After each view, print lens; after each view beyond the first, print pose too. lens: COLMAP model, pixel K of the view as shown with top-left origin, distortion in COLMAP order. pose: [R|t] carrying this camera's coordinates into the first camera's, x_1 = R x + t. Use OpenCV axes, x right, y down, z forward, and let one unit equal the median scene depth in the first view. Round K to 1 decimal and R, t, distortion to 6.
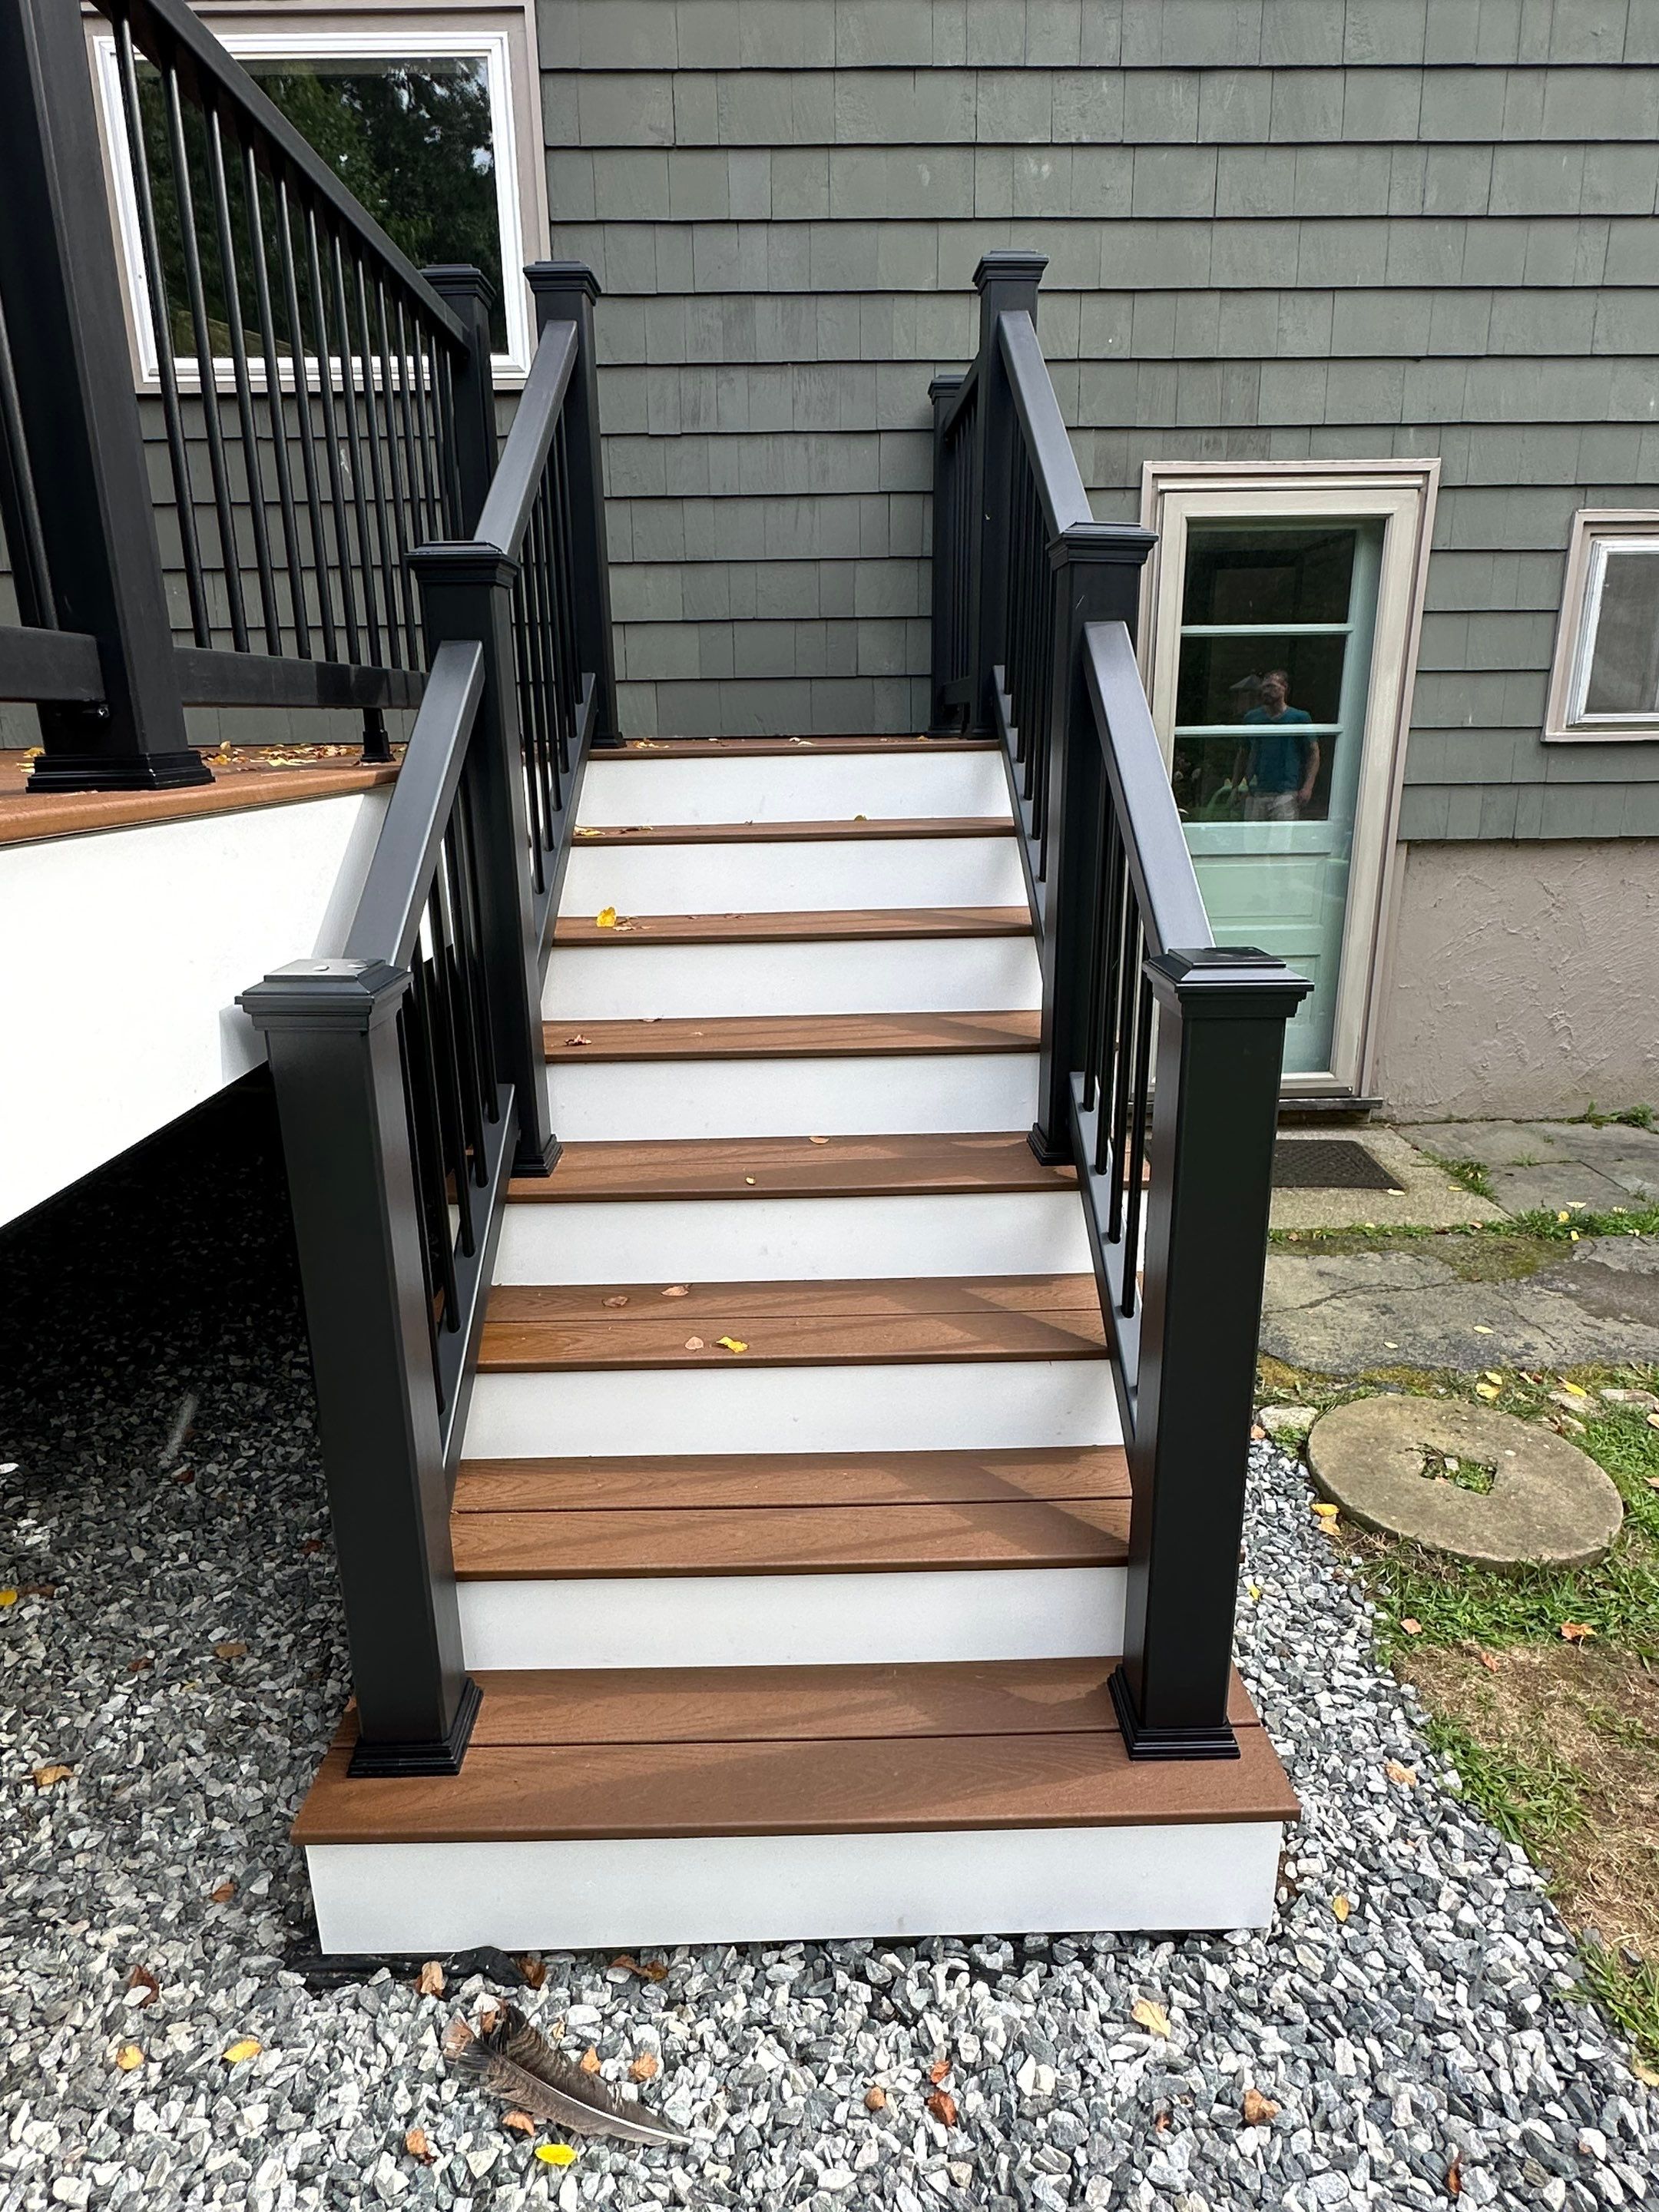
lens RADIAL K [[1271.1, 0, 819.3], [0, 1271.1, 1101.8], [0, 0, 1]] dist [-0.002319, -0.000590]
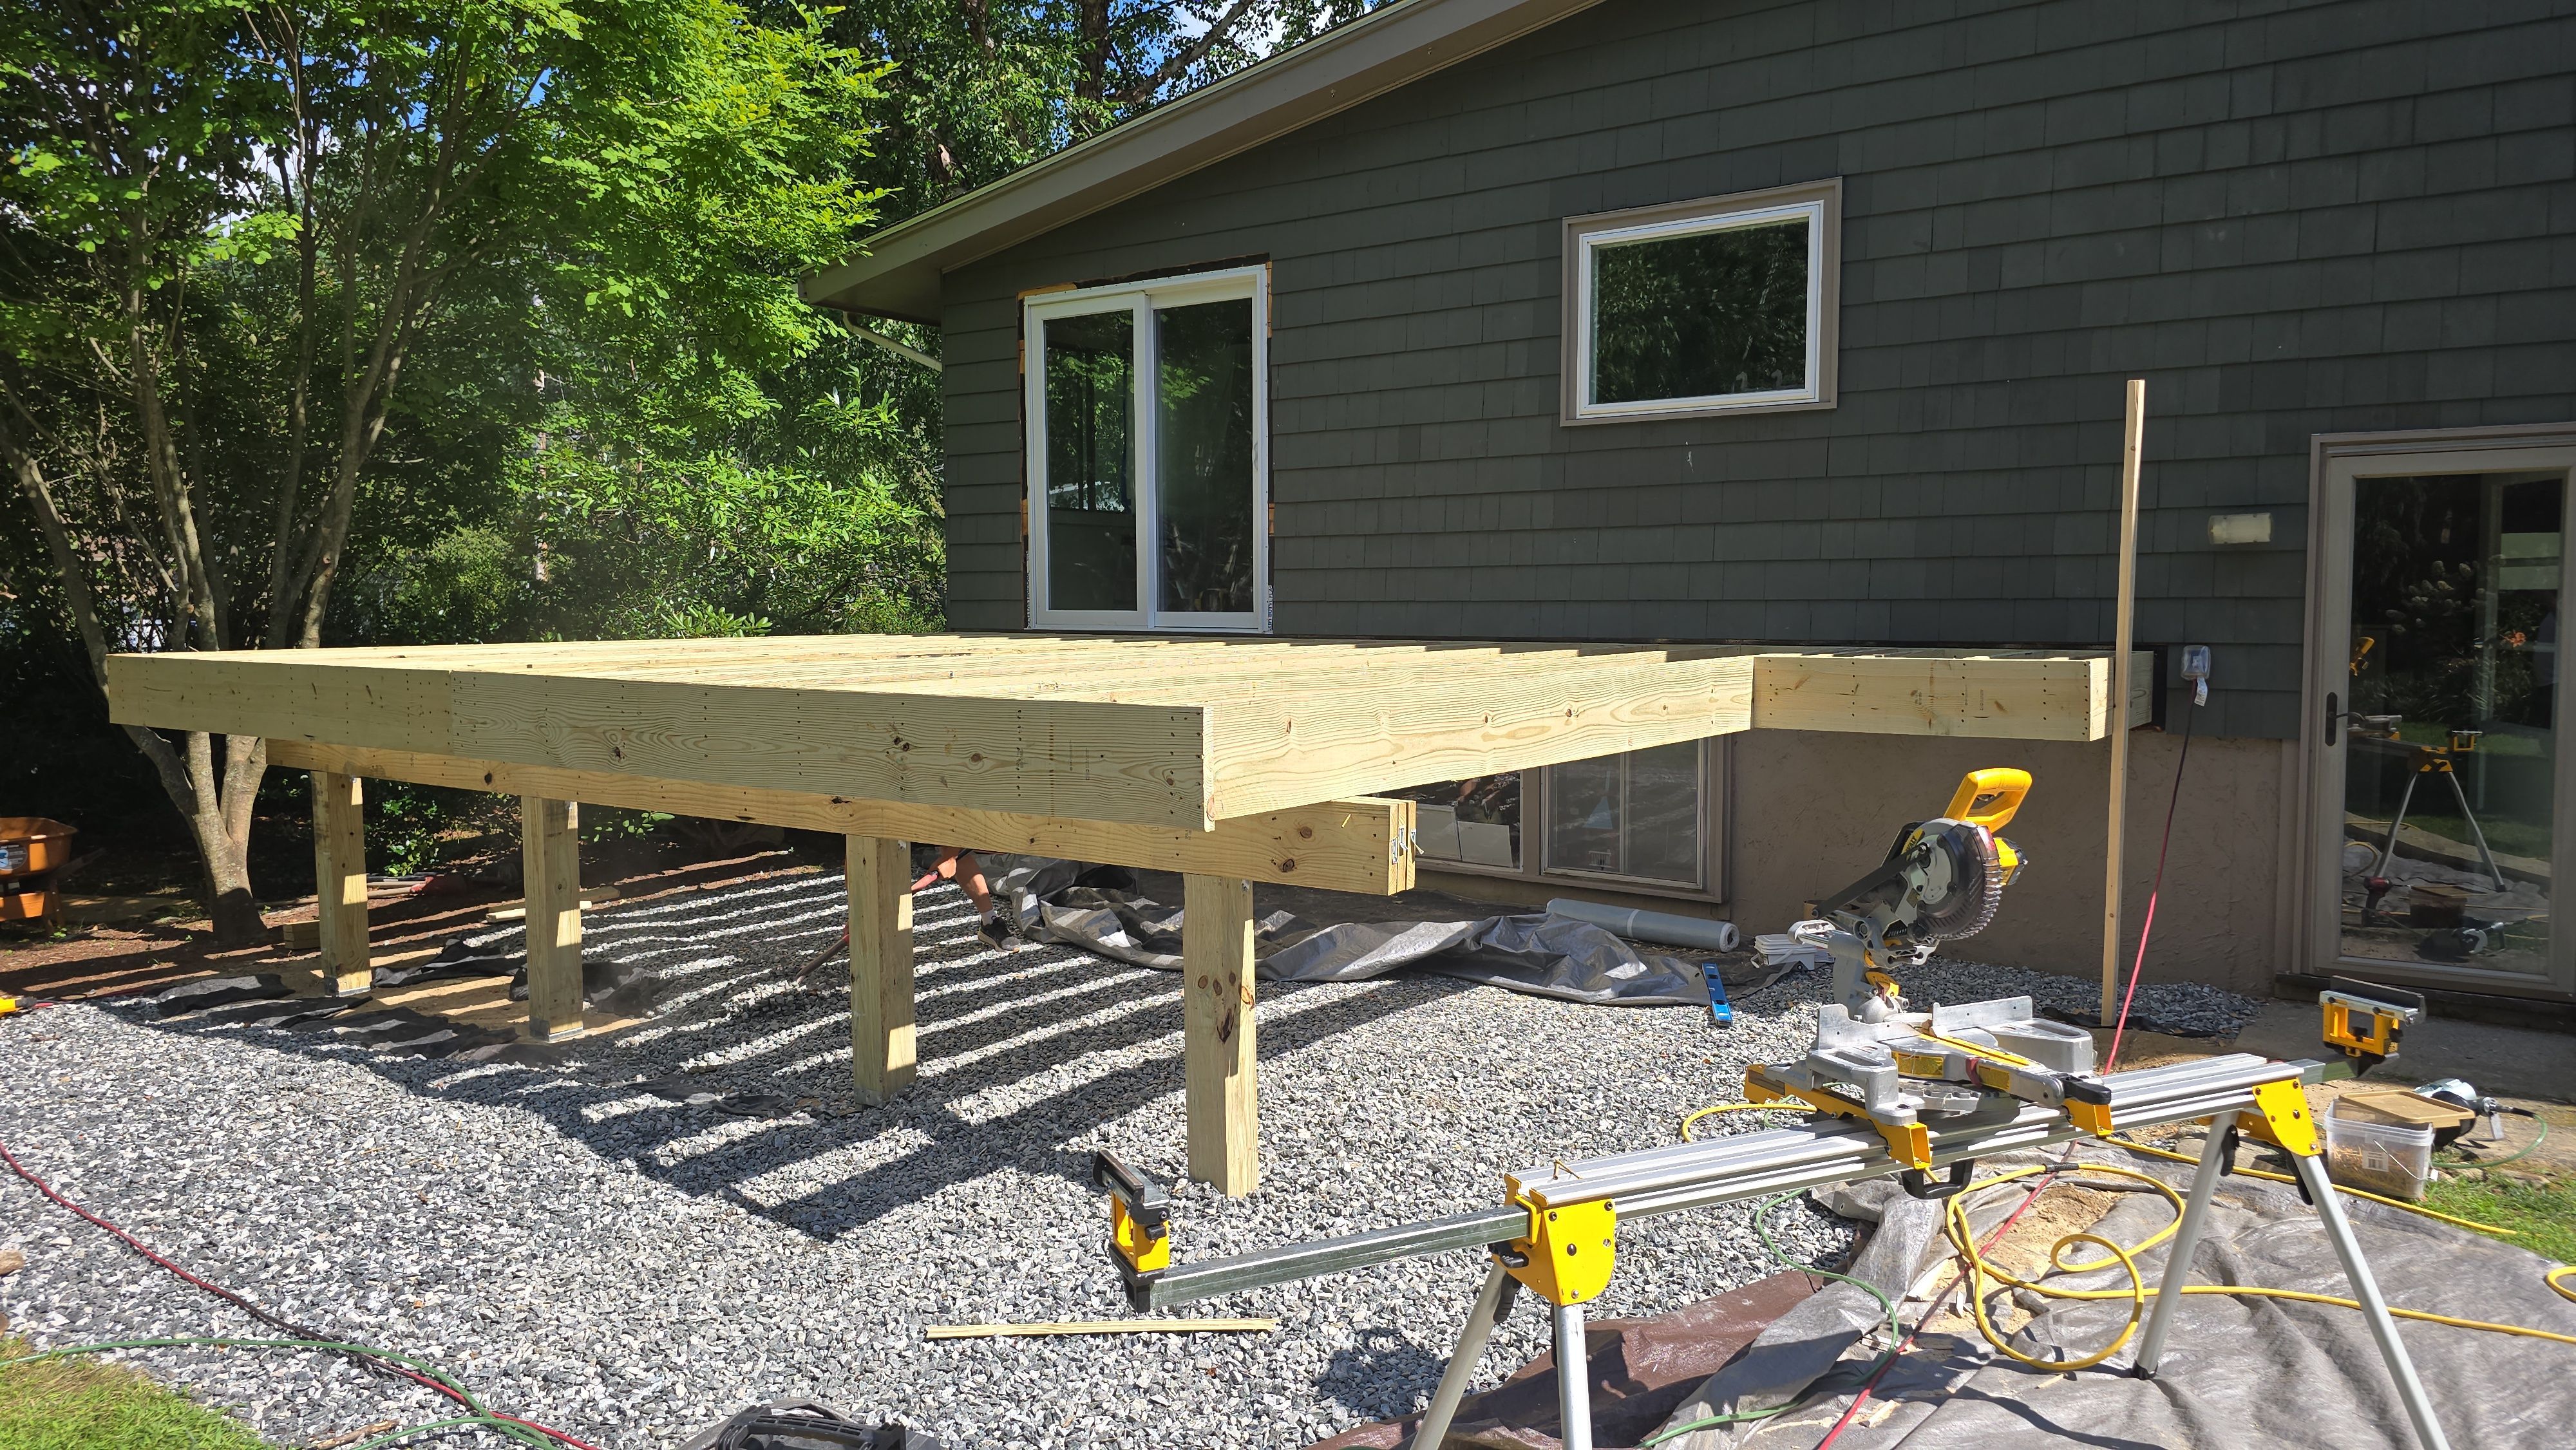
lens RADIAL K [[1703.3, 0, 1287.9], [0, 1703.3, 711.7], [0, 0, 1]] dist [0.020893, -0.005081]
pose [[0.806581, 0.050878, -0.588930, 0.766780], [-0.176532, 0.971557, -0.157840, 0.327597], [0.564148, 0.231276, 0.792621, -1.381842]]
